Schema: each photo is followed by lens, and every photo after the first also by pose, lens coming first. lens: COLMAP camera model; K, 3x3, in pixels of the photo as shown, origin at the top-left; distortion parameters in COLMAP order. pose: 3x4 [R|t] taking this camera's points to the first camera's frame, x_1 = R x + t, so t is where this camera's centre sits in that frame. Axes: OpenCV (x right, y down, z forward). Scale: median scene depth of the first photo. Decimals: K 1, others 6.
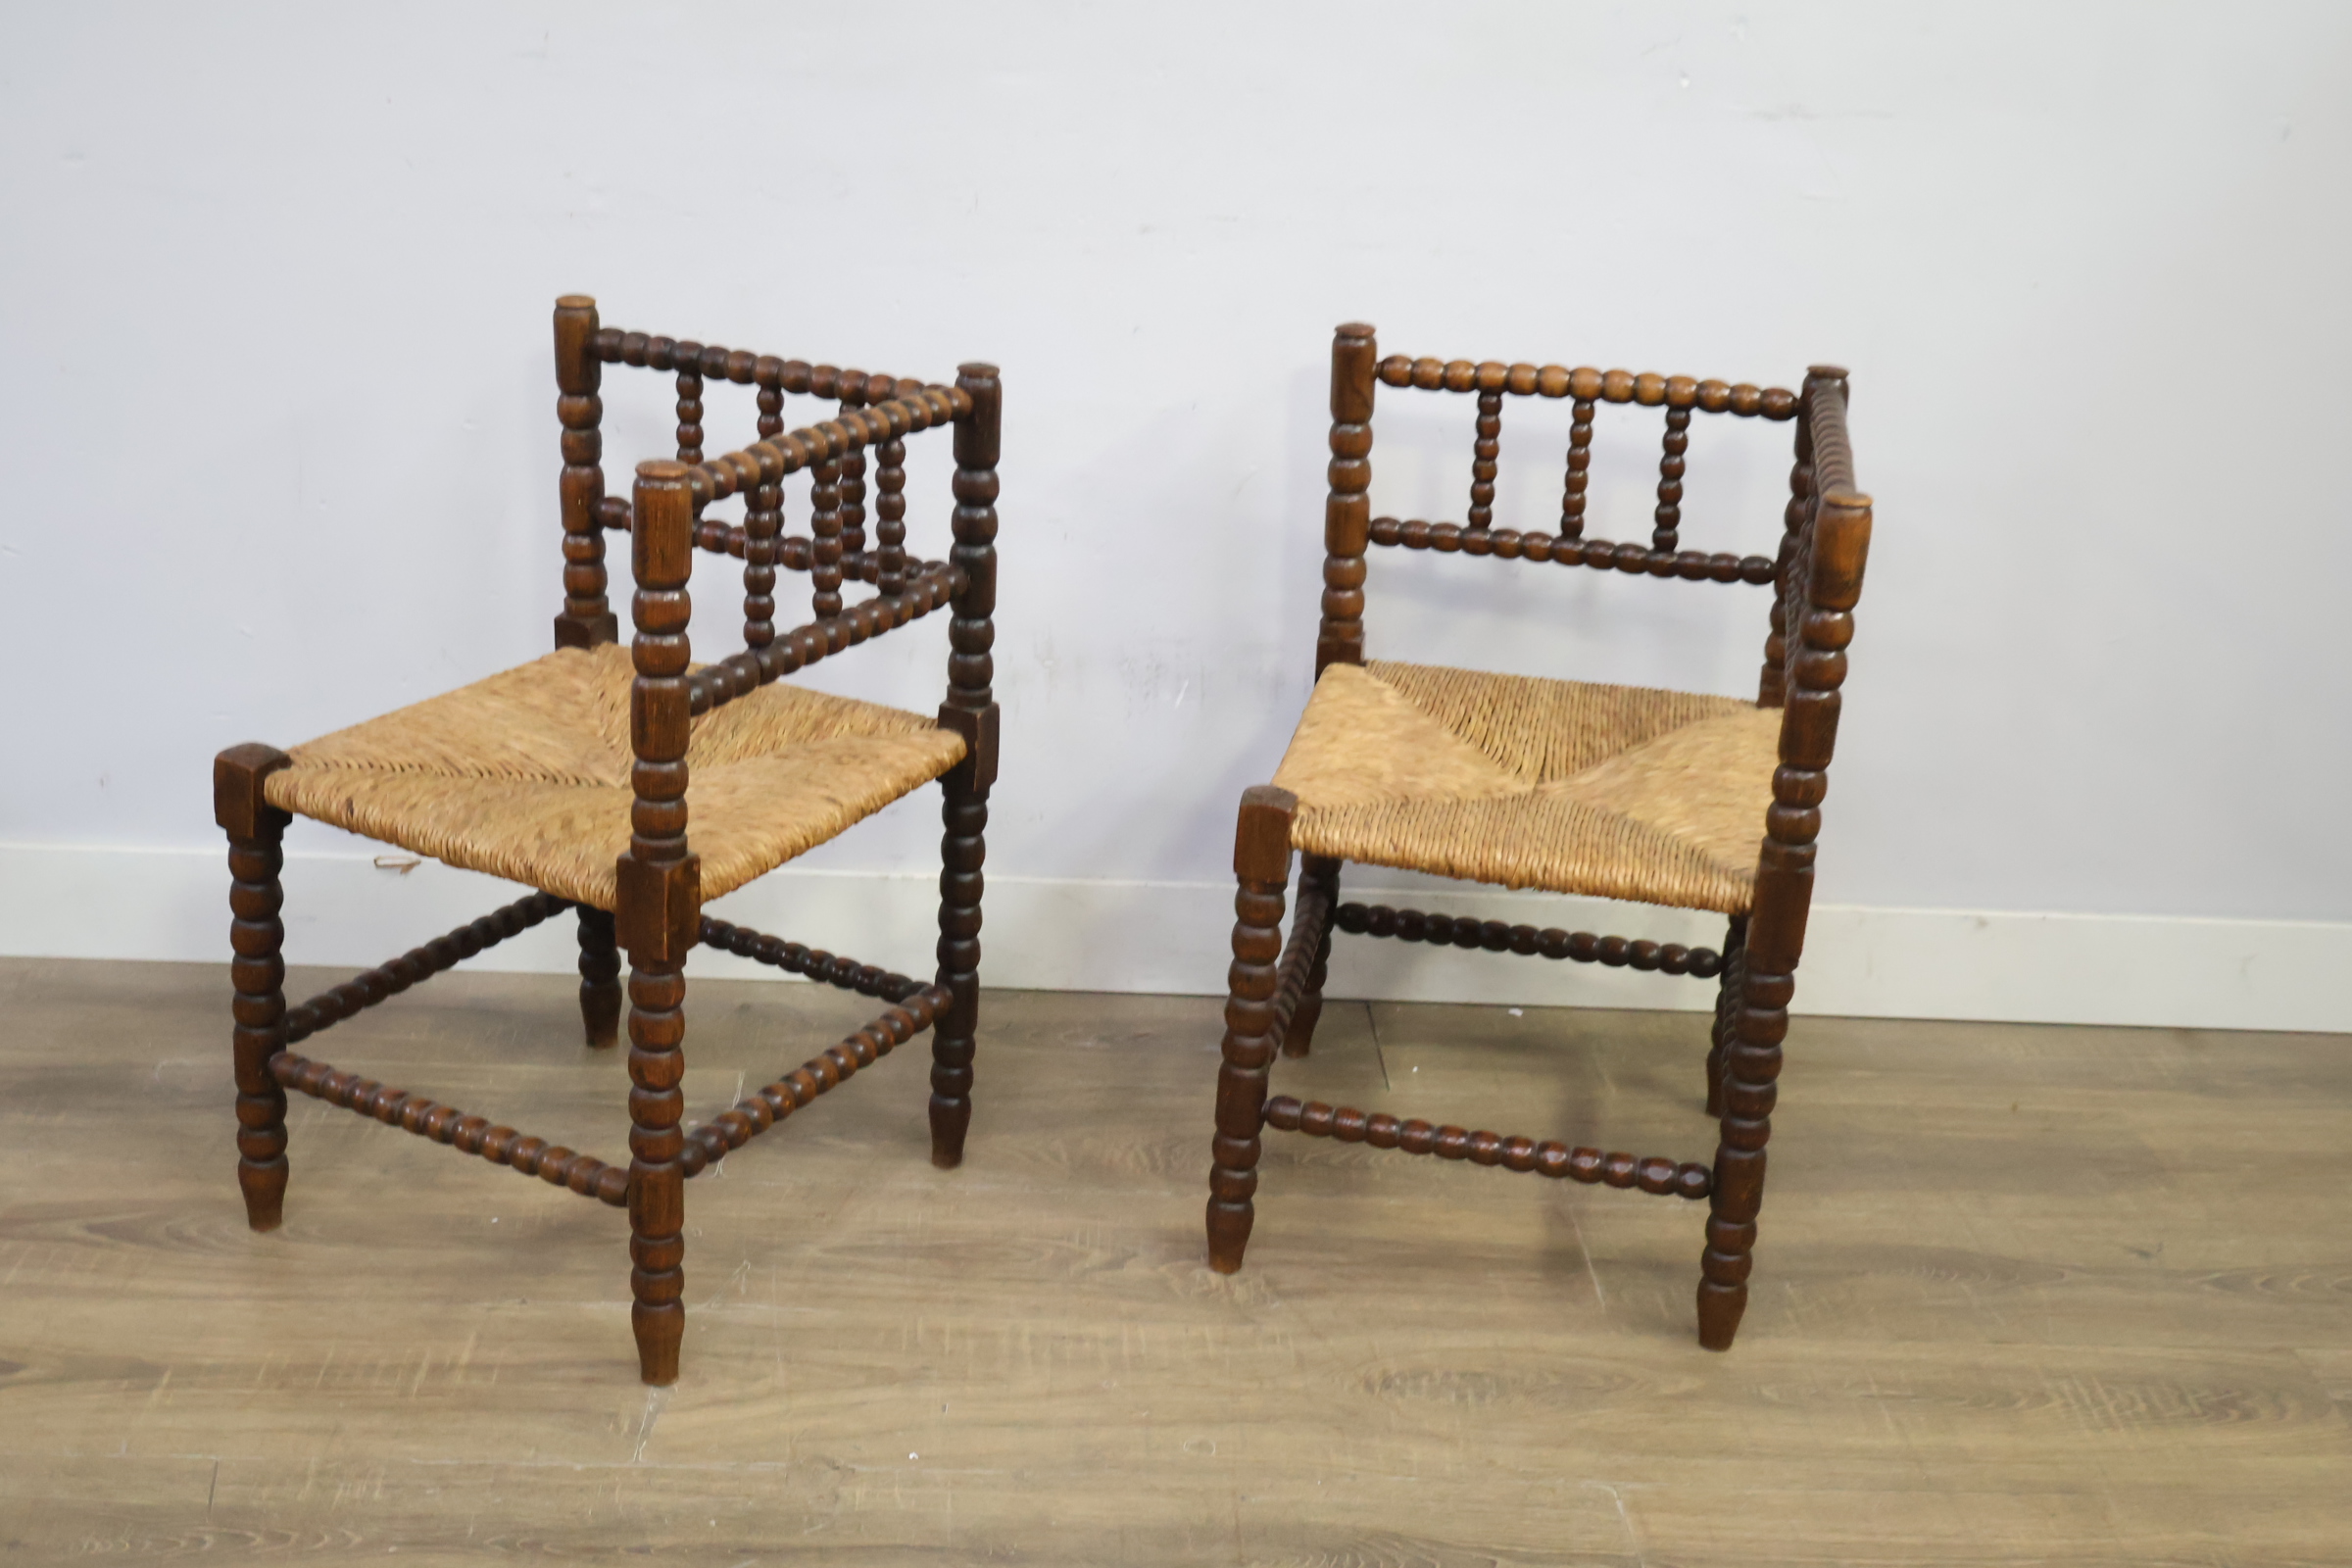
lens RADIAL K [[2572.1, 0, 1167.9], [0, 2572.1, 784.7], [0, 0, 1]] dist [-0.002443, 0.000000]
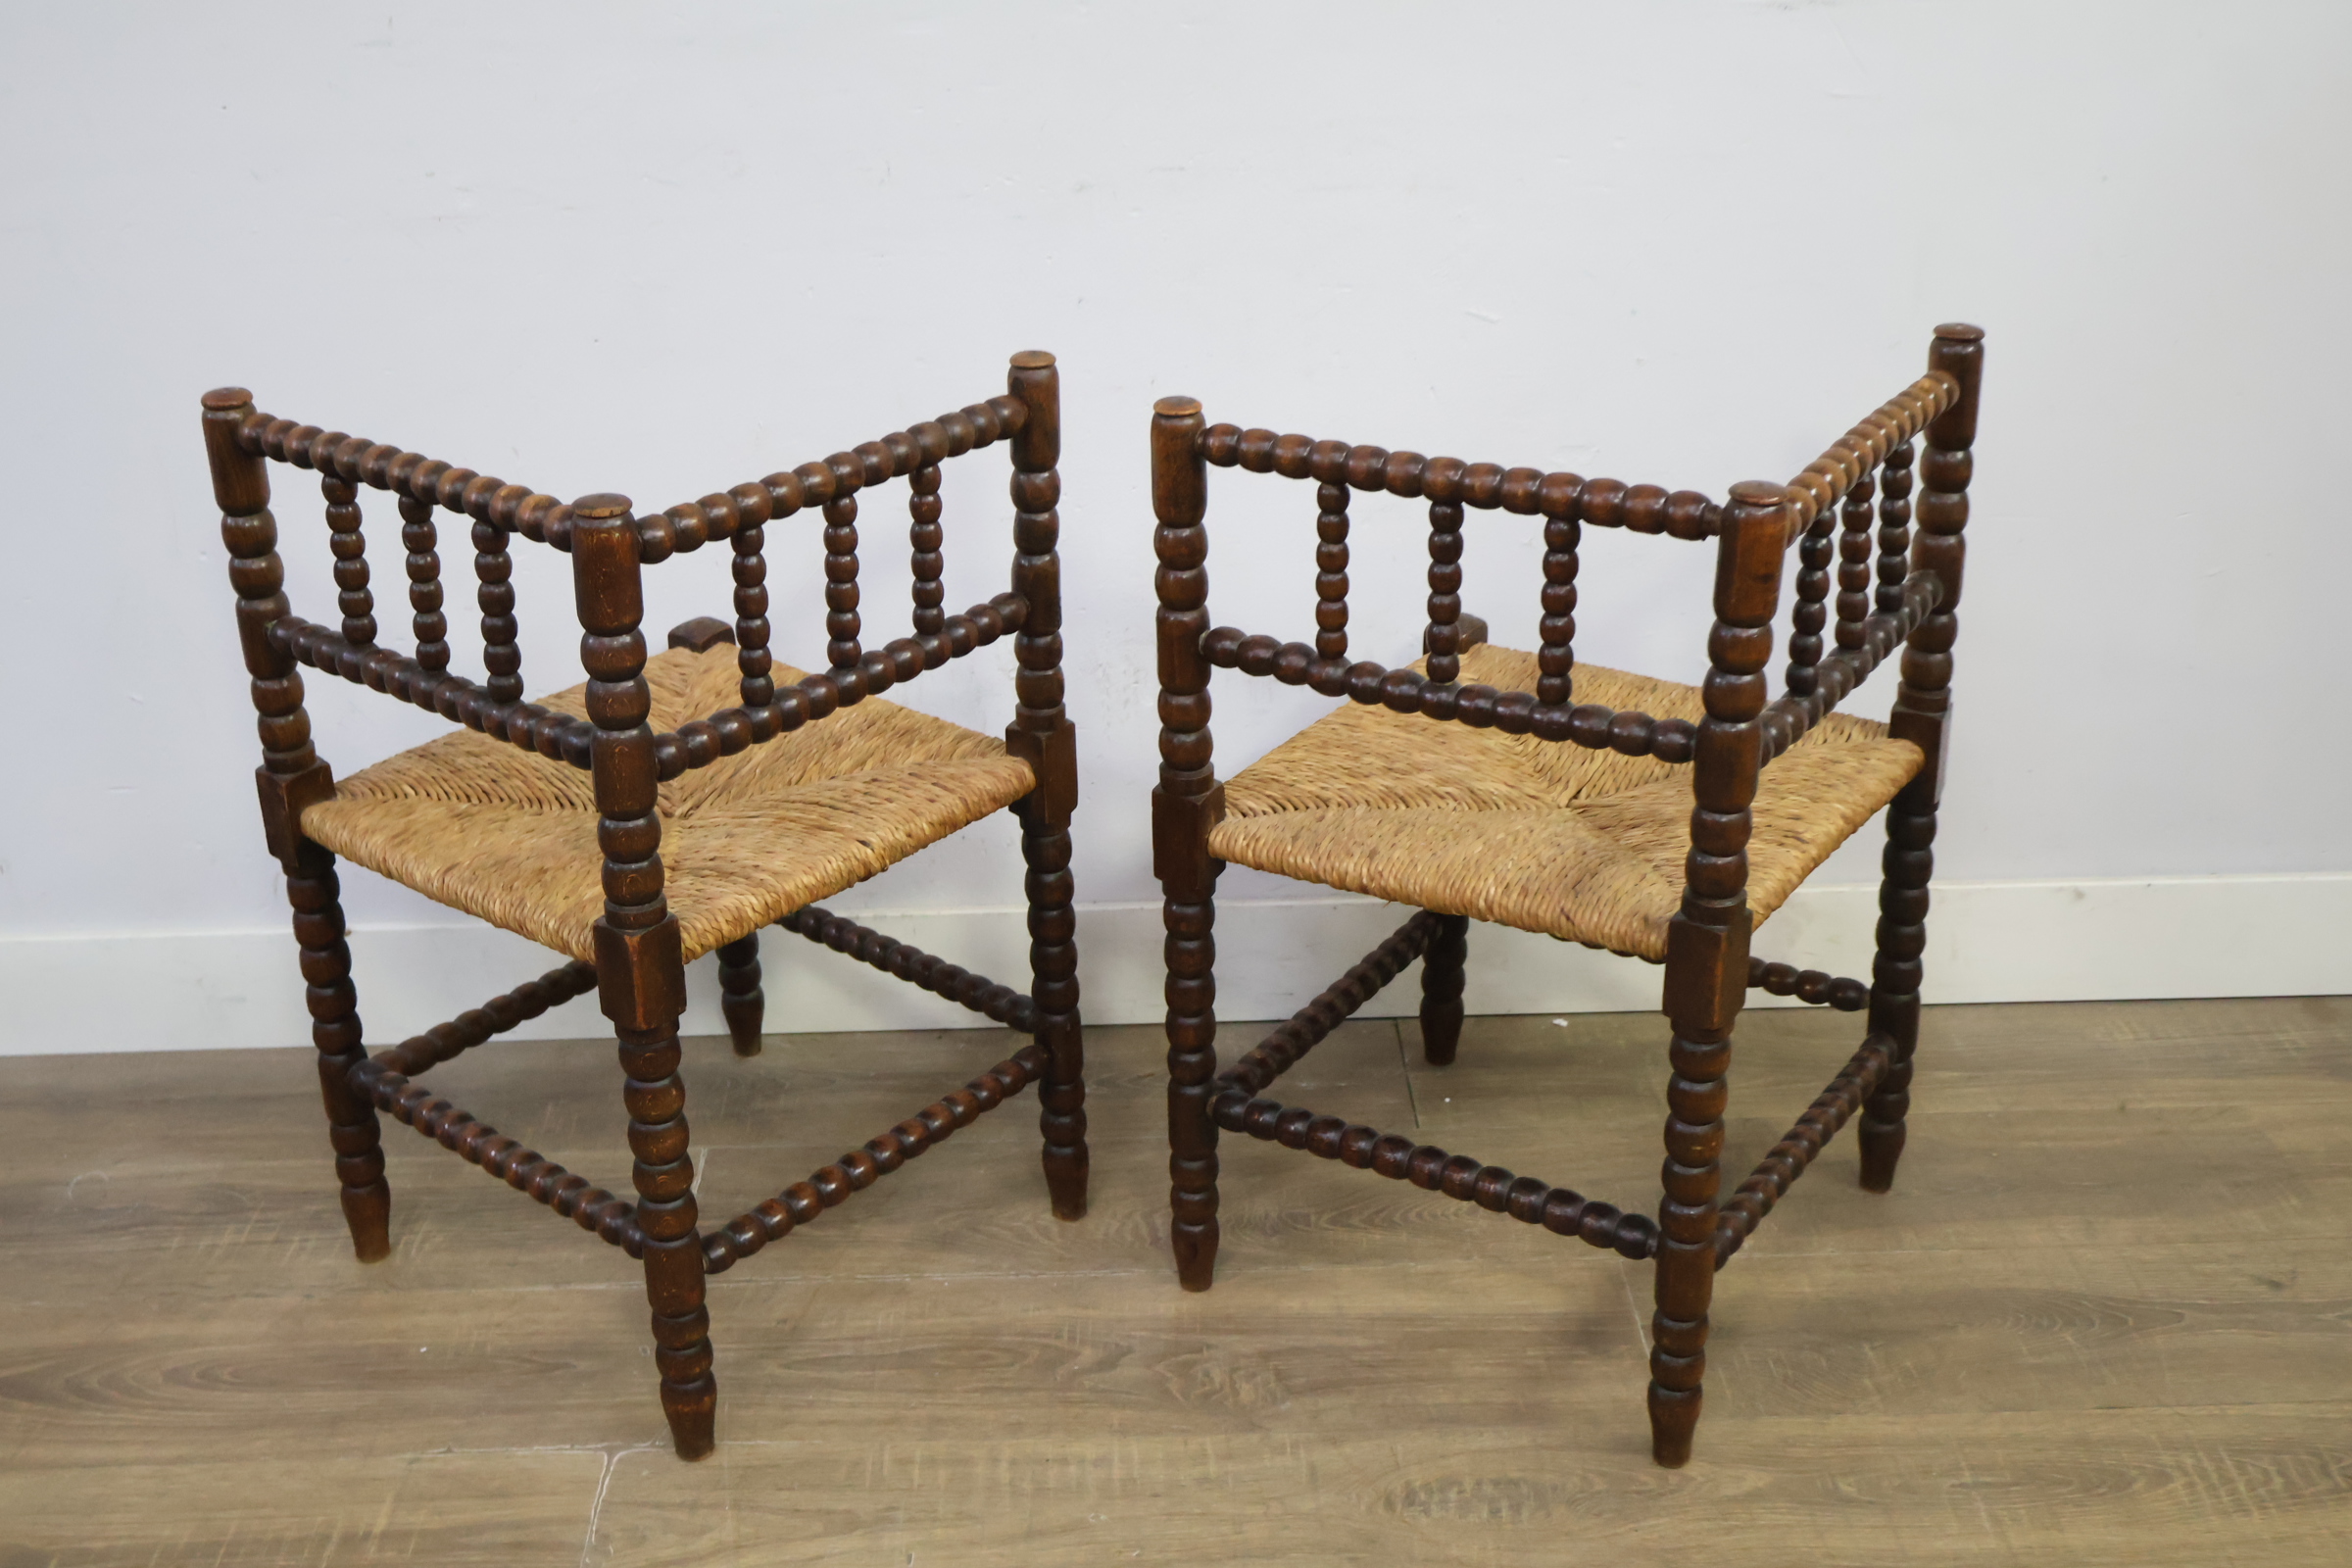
lens RADIAL K [[2572.1, 0, 1168.1], [0, 2572.1, 796.8], [0, 0, 1]] dist [-0.002443, 0.000000]
pose [[0.997172, -0.059335, -0.046130, 0.056785], [0.061658, 0.996810, 0.050673, -0.058114], [0.042976, -0.053374, 0.997649, 0.124172]]
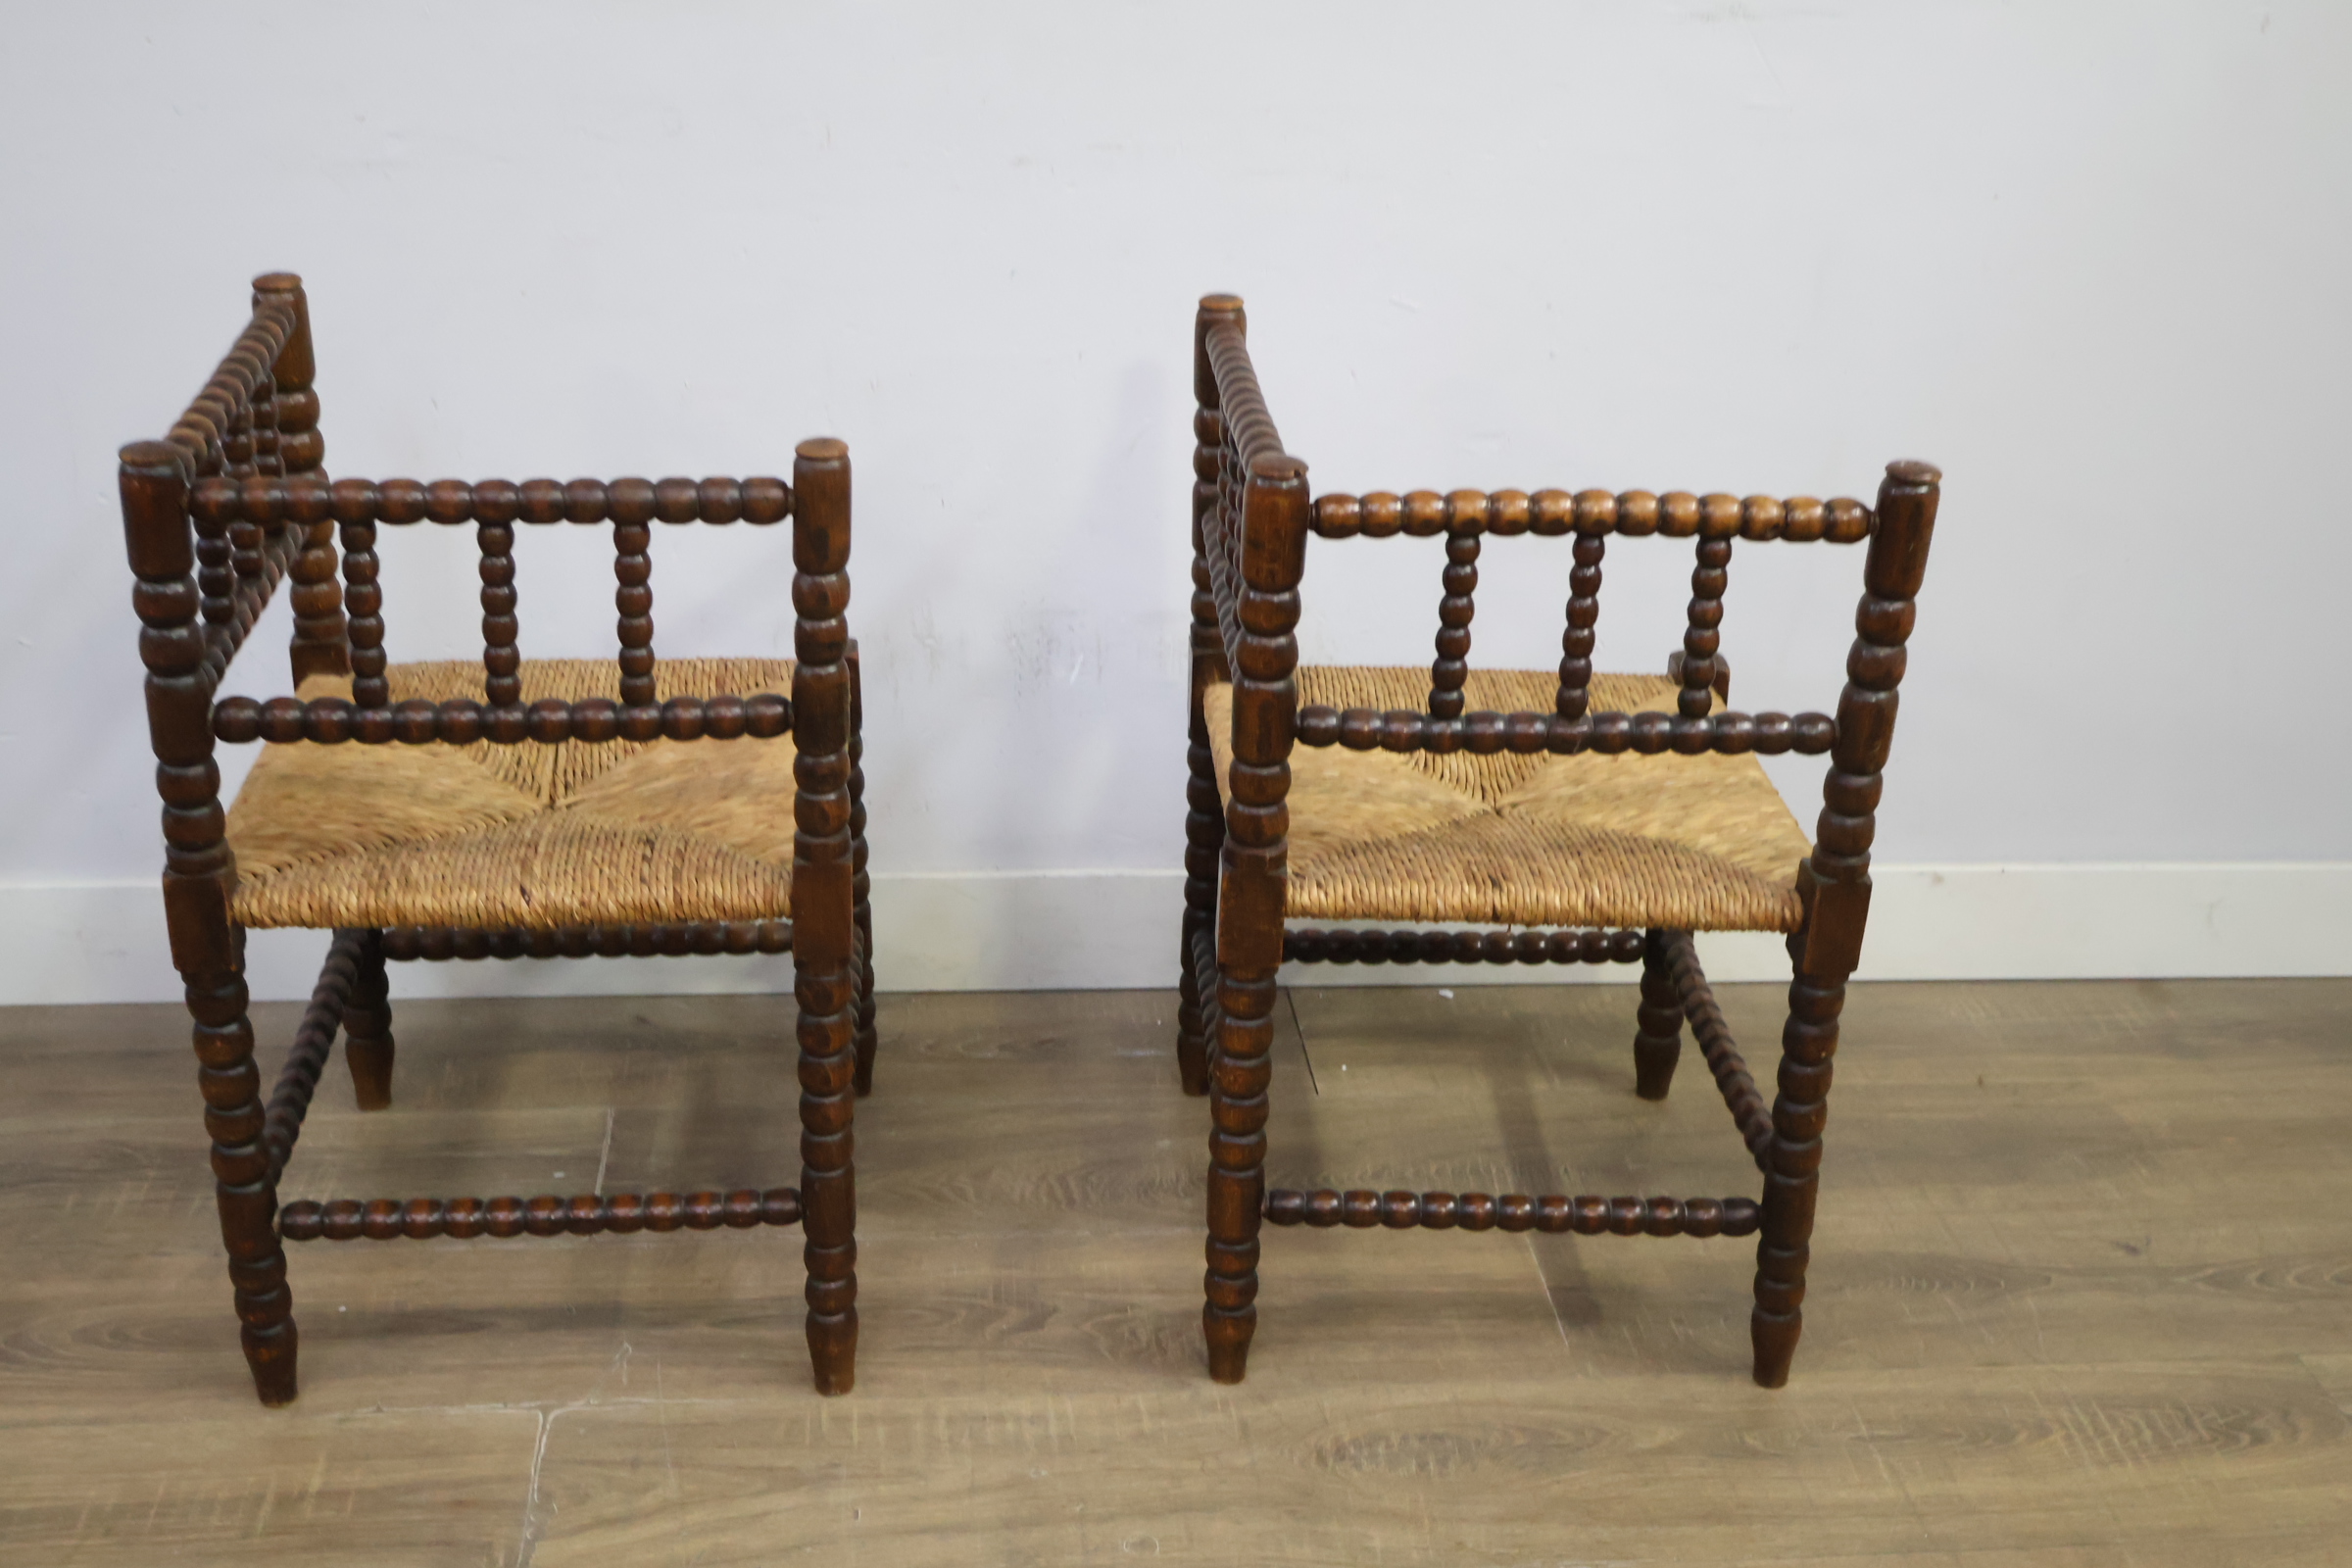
lens RADIAL K [[2572.1, 0, 1160.4], [0, 2572.1, 797.1], [0, 0, 1]] dist [-0.002443, 0.000000]
pose [[0.998003, -0.038332, 0.050204, -0.015568], [0.034874, 0.997072, 0.068047, -0.063852], [-0.052665, -0.066160, 0.996418, 0.107339]]
